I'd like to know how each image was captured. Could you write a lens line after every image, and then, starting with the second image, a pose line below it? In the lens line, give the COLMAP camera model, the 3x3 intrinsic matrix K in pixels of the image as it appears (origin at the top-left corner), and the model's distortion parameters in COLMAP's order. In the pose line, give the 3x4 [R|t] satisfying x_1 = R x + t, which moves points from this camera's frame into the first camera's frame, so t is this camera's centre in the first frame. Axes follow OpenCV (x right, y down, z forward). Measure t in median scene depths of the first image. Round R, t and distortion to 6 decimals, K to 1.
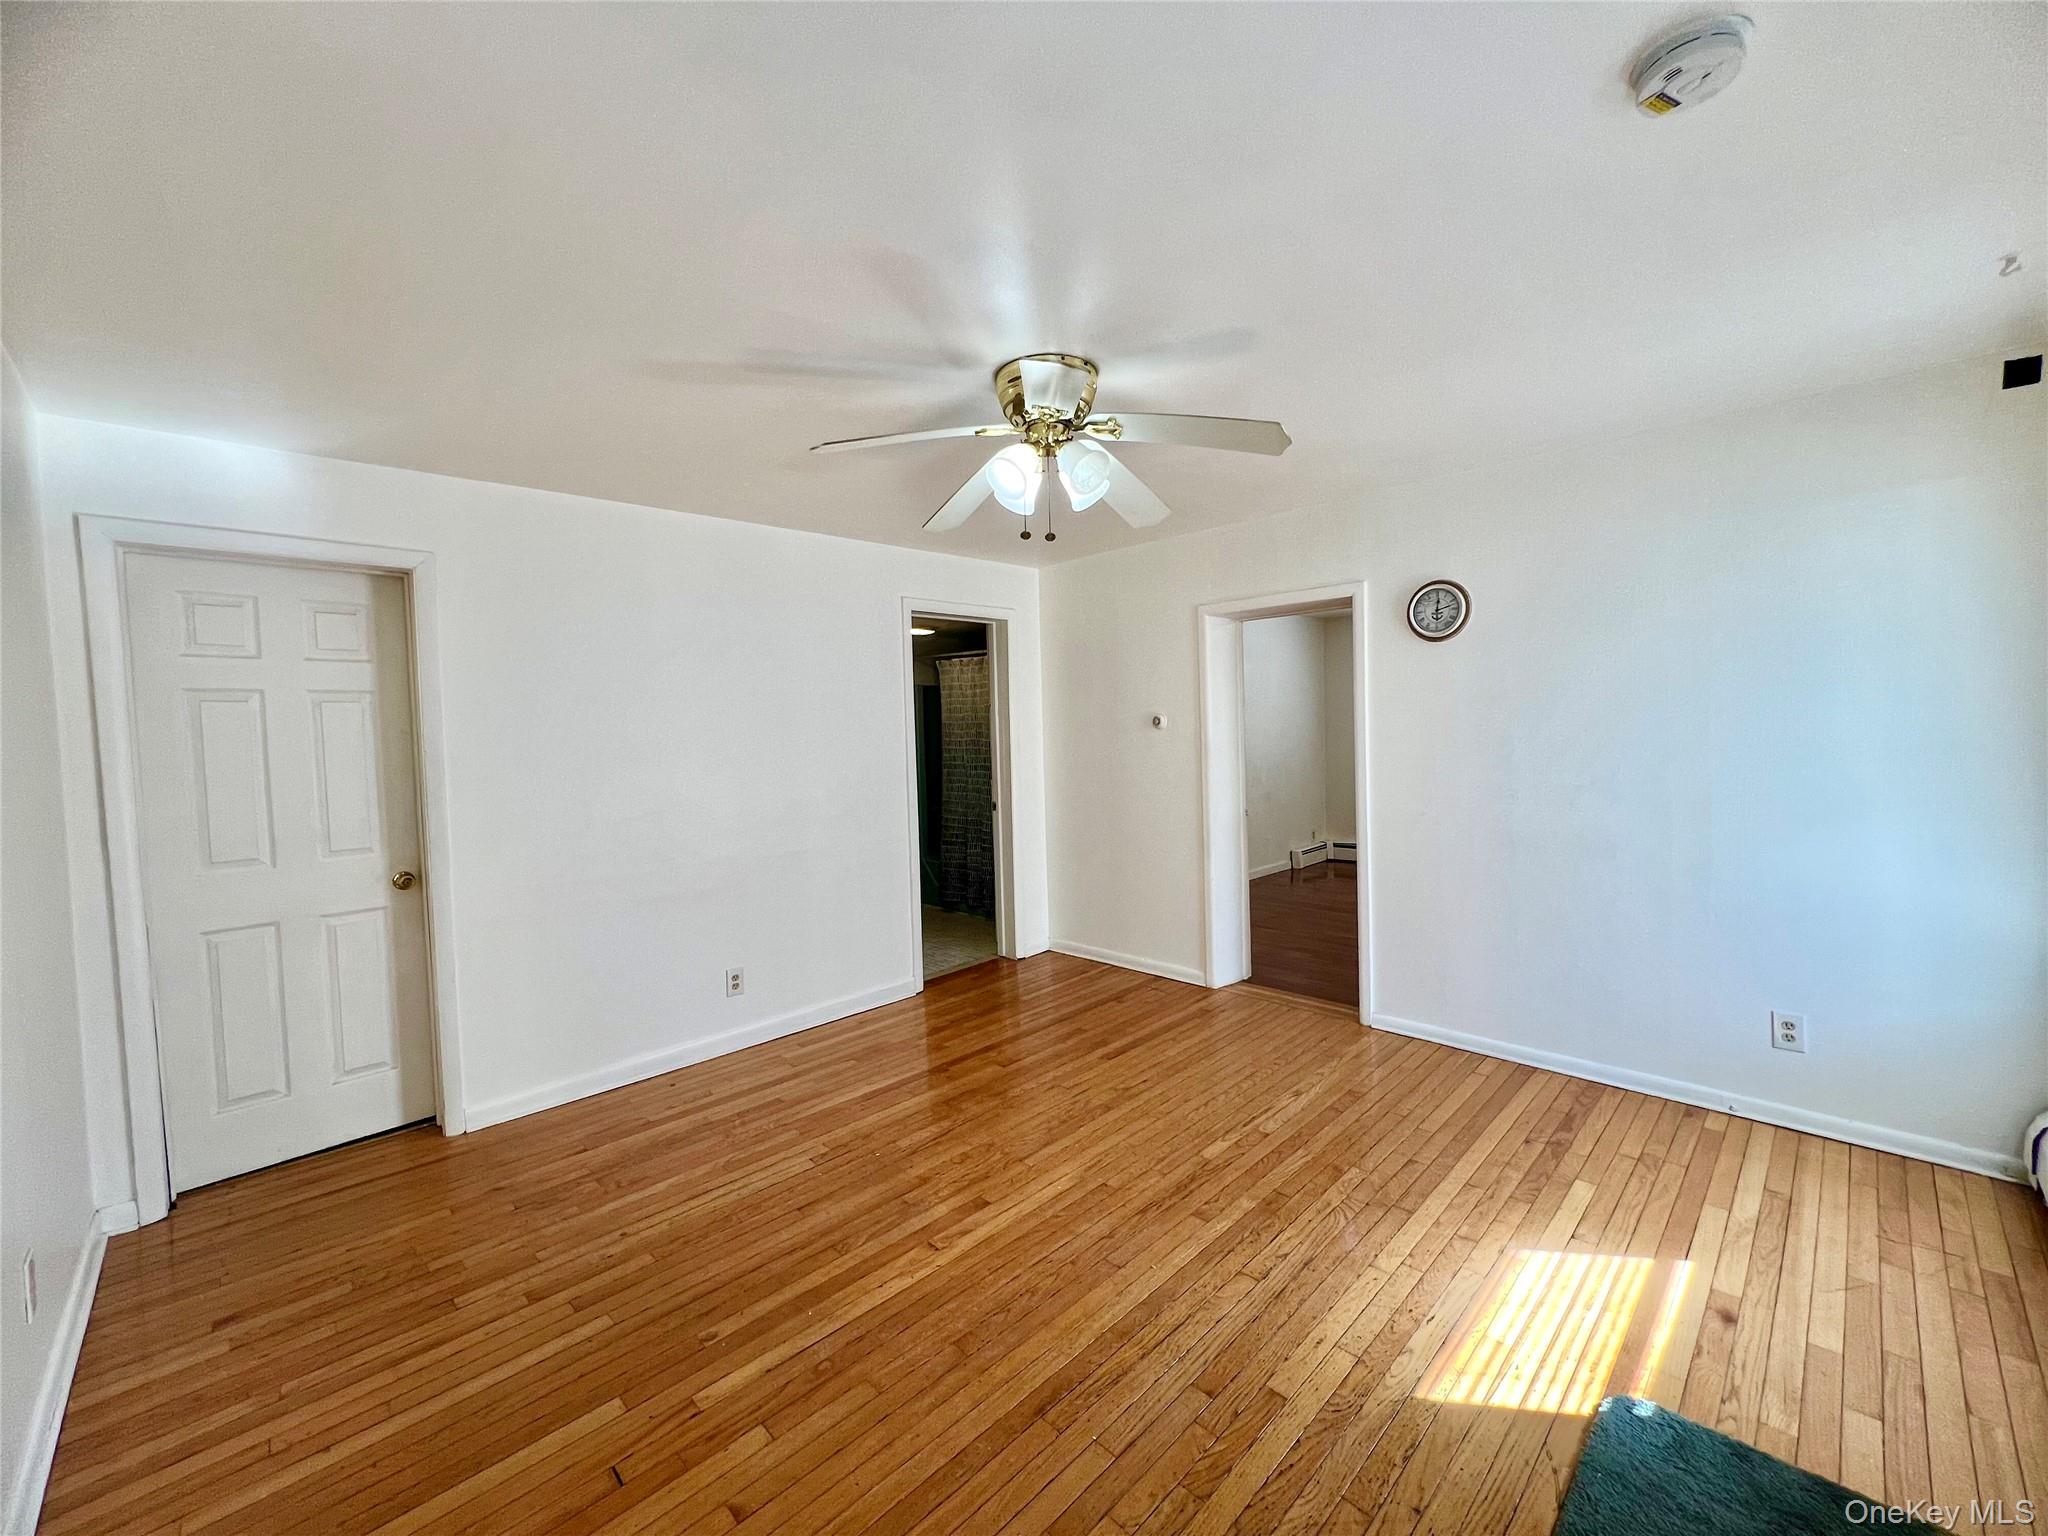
lens RADIAL K [[818.0, 0, 1020.3], [0, 818.0, 766.3], [0, 0, 1]] dist [-0.000698, 0.000561]
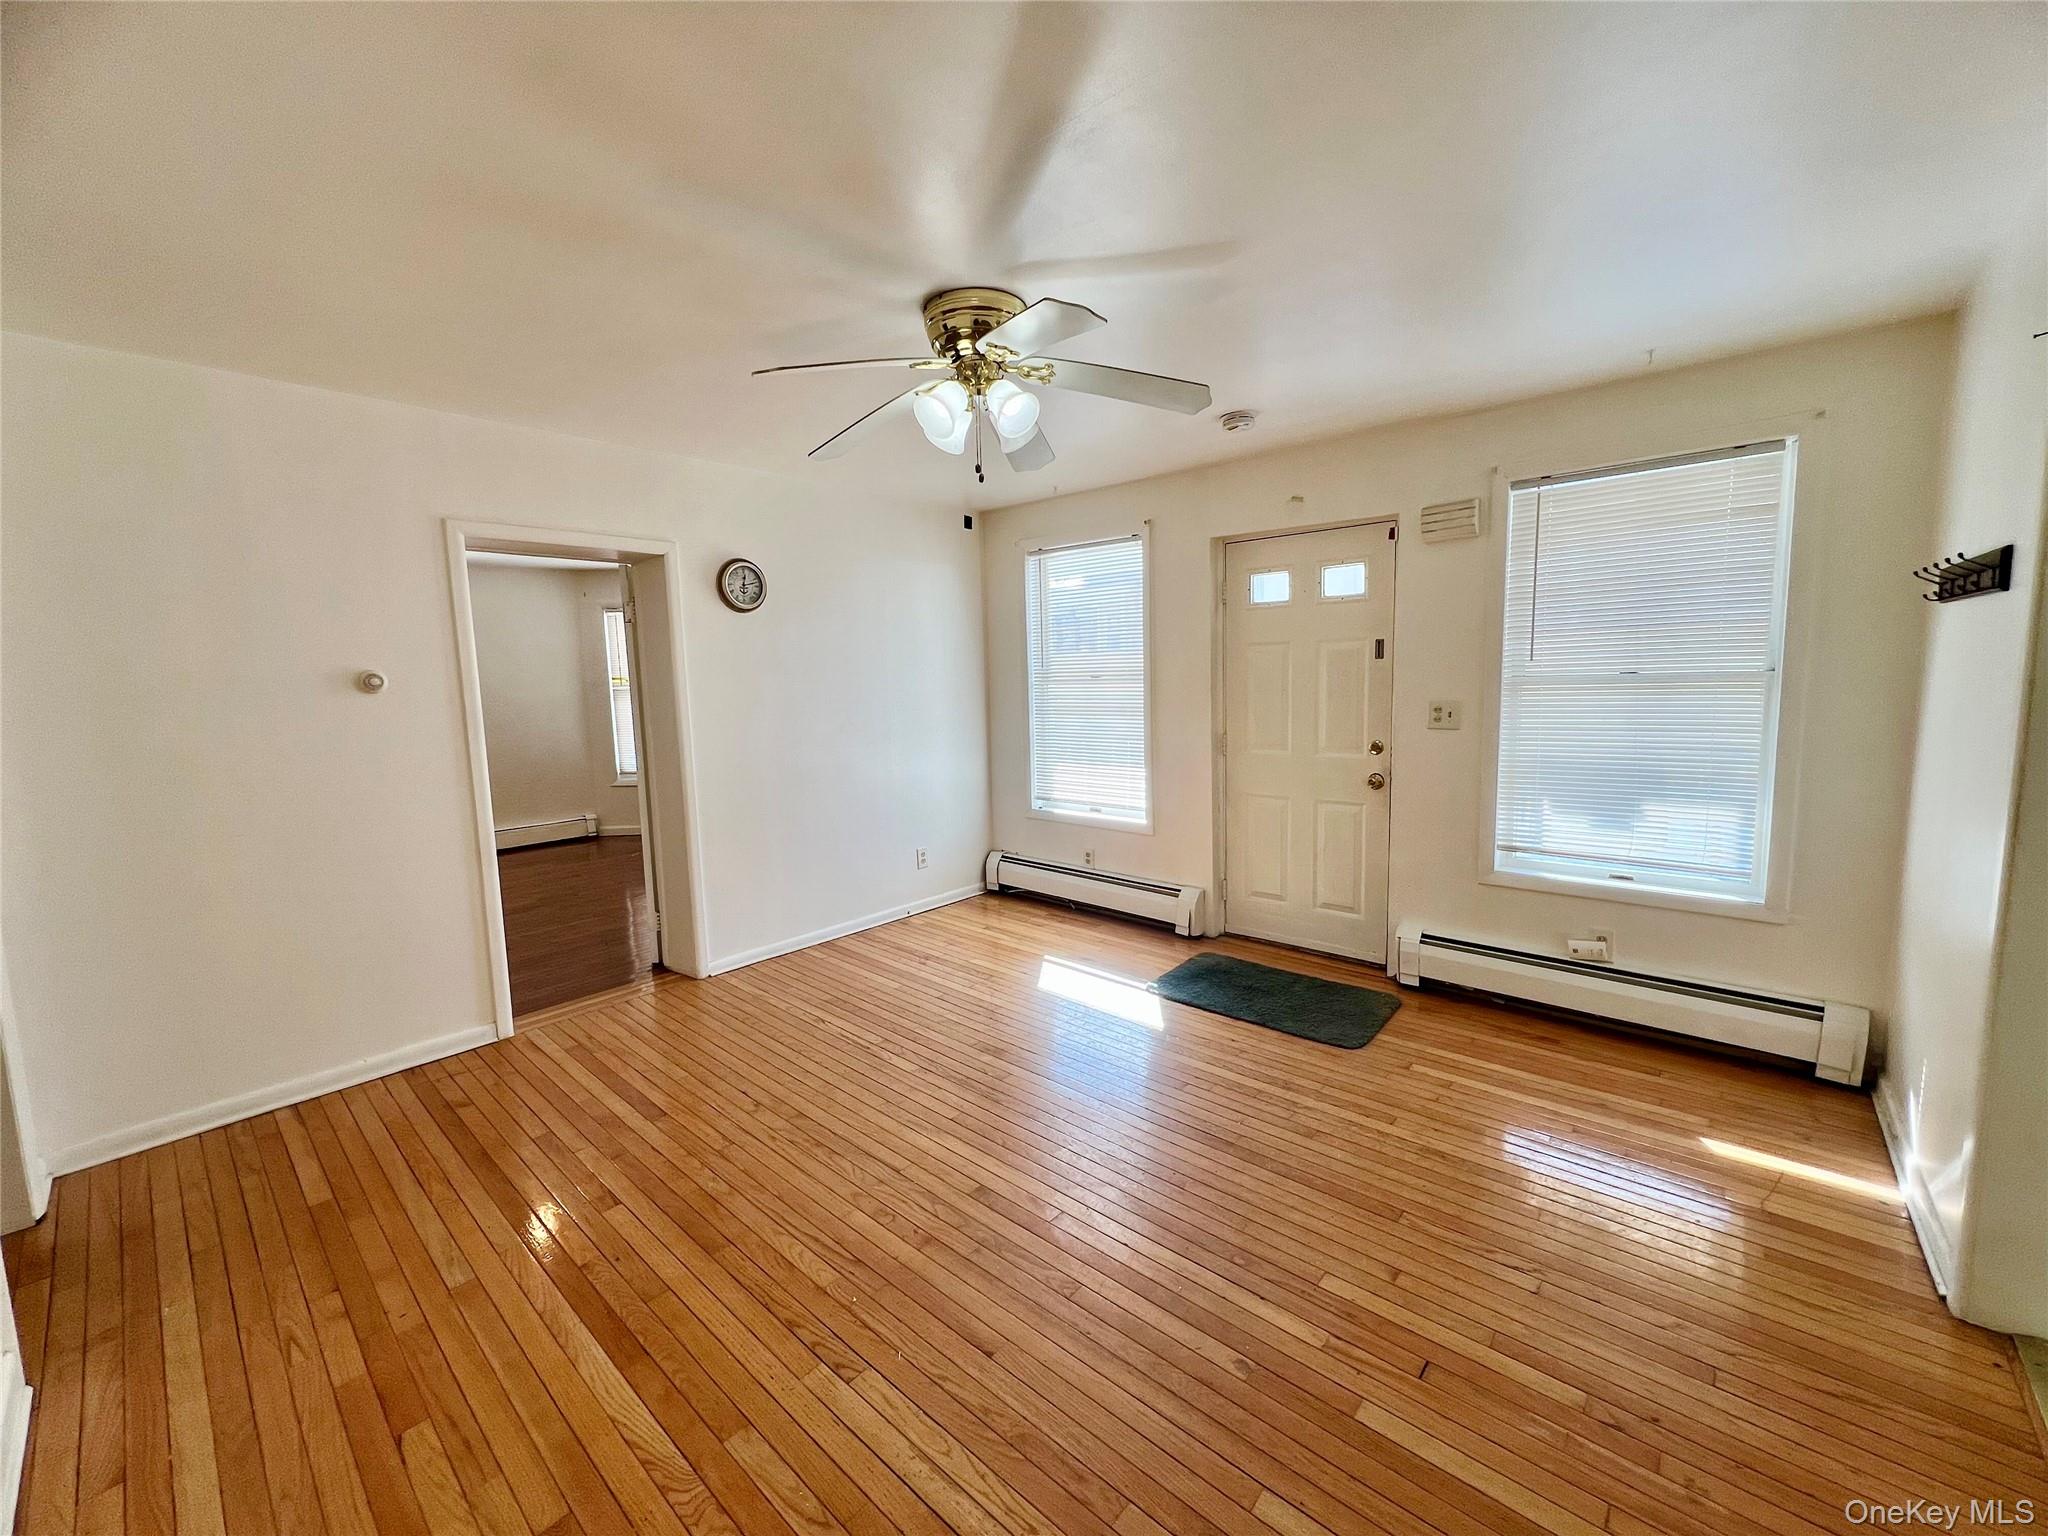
lens RADIAL K [[818.0, 0, 1018.3], [0, 818.0, 760.7], [0, 0, 1]] dist [-0.000698, 0.000561]
pose [[-0.065450, -0.074230, 0.995091, -0.805009], [0.074073, 0.994116, 0.079029, -0.010991], [-0.995103, 0.078882, -0.059566, 0.850220]]
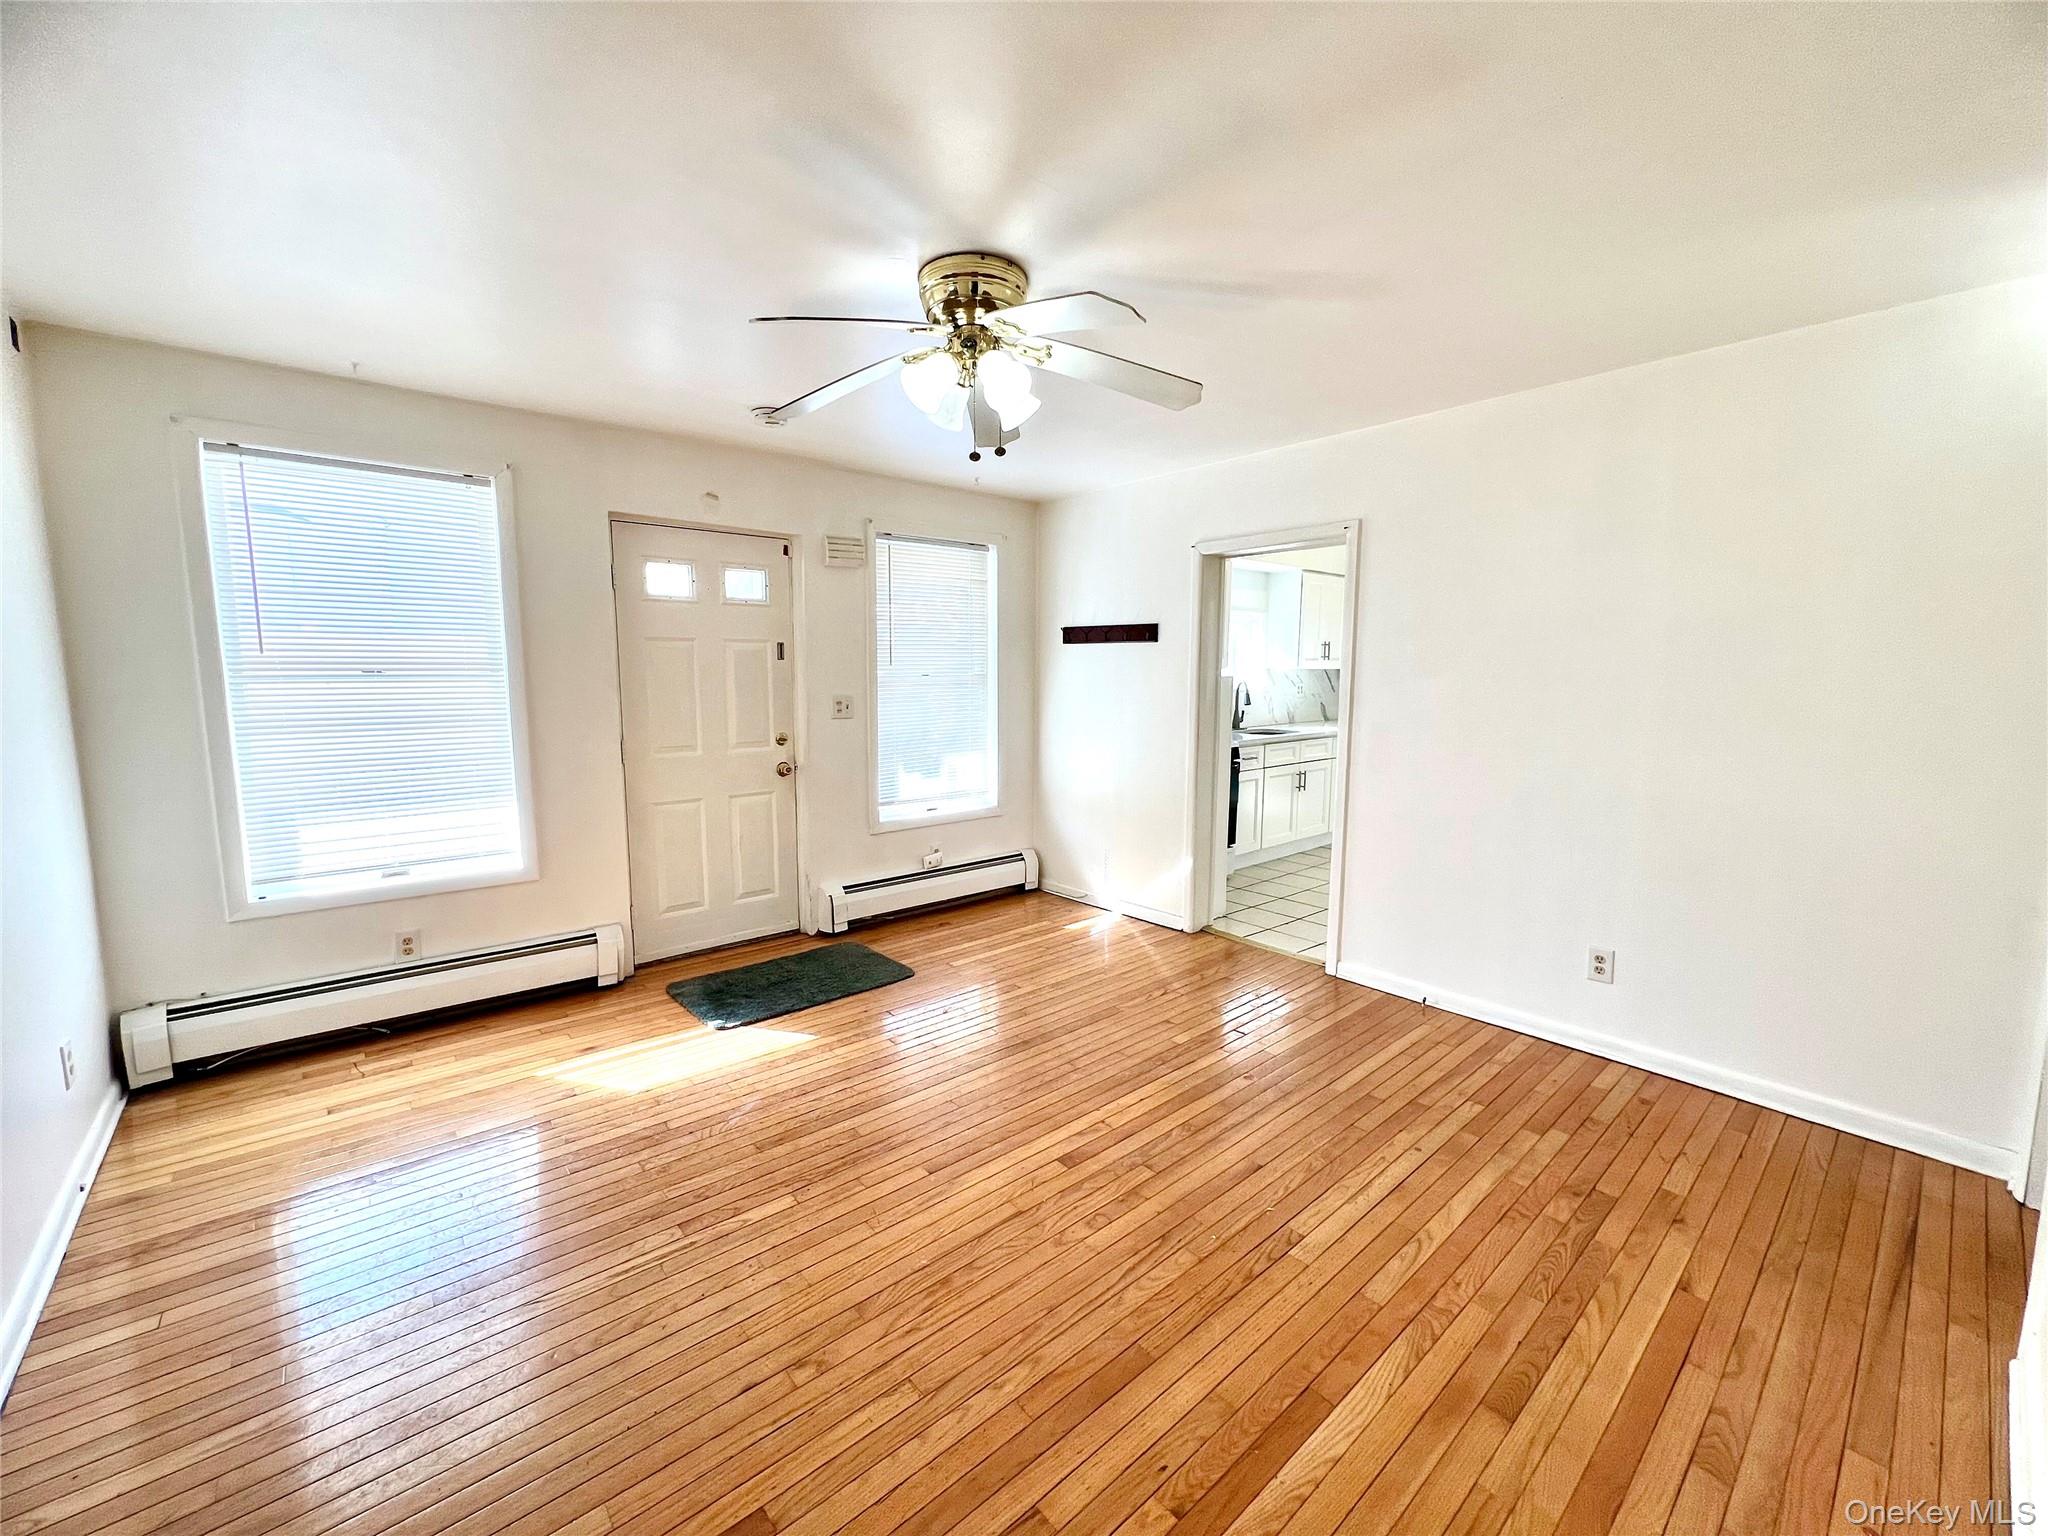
lens RADIAL K [[818.0, 0, 1016.8], [0, 818.0, 765.1], [0, 0, 1]] dist [-0.000698, 0.000561]
pose [[-0.997367, 0.020229, 0.069640, -0.057555], [0.031315, 0.986295, 0.161989, -0.064793], [-0.065409, 0.163744, -0.984332, 1.625211]]
